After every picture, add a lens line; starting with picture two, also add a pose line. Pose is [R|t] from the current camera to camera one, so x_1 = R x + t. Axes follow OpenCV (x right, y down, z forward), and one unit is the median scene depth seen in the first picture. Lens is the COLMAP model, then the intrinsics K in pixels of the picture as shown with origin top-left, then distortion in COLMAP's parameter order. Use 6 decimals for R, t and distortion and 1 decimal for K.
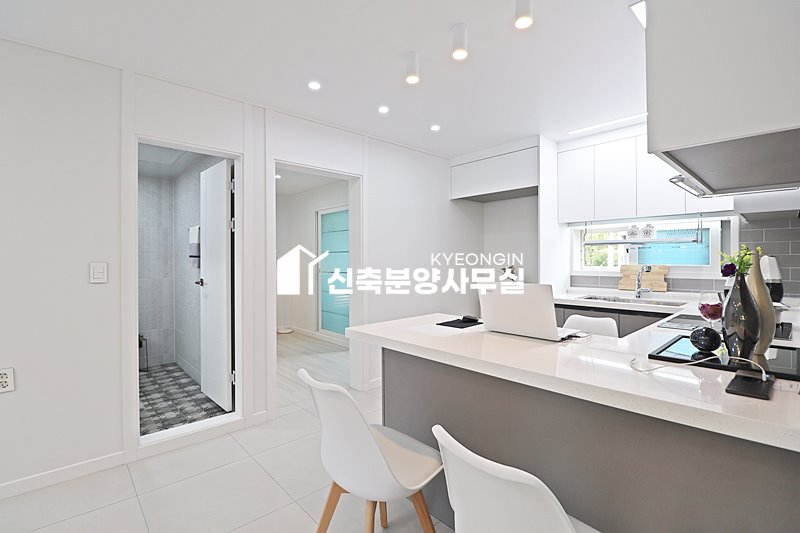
lens RADIAL K [[369.2, 0, 400.4], [0, 369.2, 261.2], [0, 0, 1]] dist [0.003935, 0.000239]
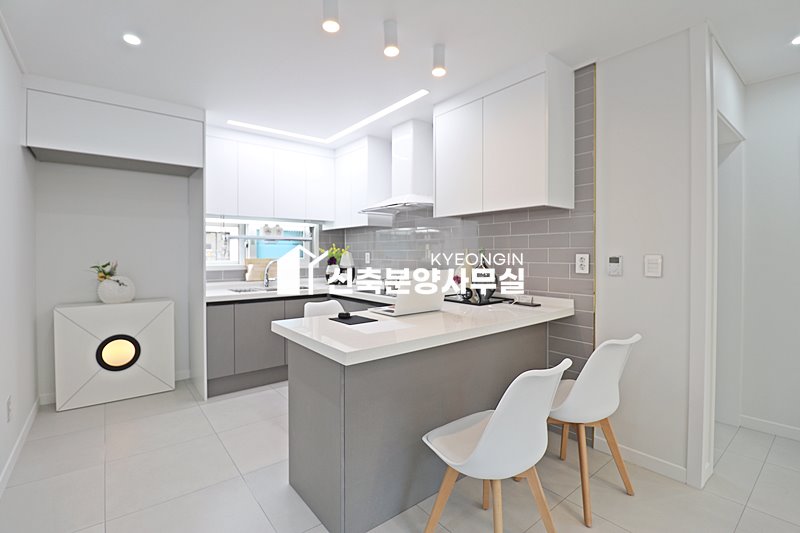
lens RADIAL K [[369.2, 0, 405.5], [0, 369.2, 263.2], [0, 0, 1]] dist [0.003935, 0.000239]
pose [[0.058101, -0.026110, 0.997969, -0.500809], [0.002420, 0.999659, 0.026013, -0.003744], [-0.998308, 0.000904, 0.058144, 0.504621]]
